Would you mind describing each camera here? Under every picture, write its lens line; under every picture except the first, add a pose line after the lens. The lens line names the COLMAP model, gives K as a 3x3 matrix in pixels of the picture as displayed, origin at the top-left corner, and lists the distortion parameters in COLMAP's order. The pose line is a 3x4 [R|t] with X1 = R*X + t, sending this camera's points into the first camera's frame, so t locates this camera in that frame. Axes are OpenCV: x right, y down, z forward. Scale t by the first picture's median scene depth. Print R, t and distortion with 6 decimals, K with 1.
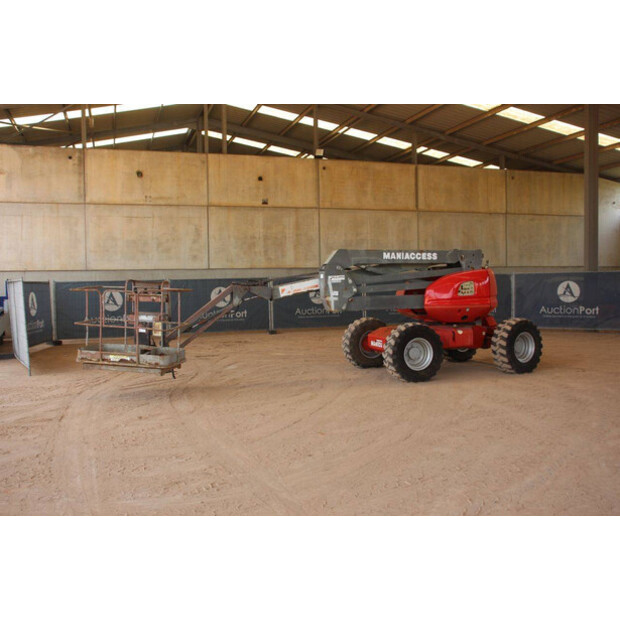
lens RADIAL K [[641.8, 0, 307.1], [0, 641.8, 313.5], [0, 0, 1]] dist [-0.061709, 0.000000]
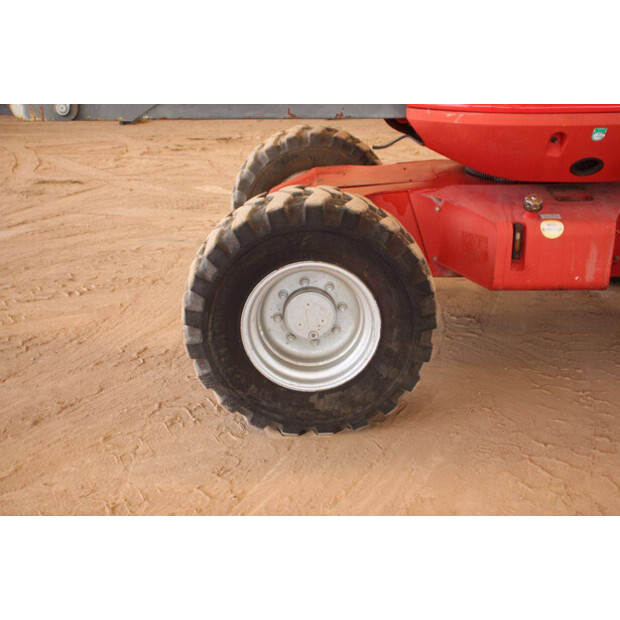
lens RADIAL K [[683.9, 0, 309.2], [0, 683.9, 307.9], [0, 0, 1]] dist [-0.032300, 0.000000]
pose [[0.945886, 0.130657, -0.297033, 0.115941], [-0.023693, 0.940723, 0.338349, -0.013138], [0.323633, -0.313001, 0.892912, 0.367099]]
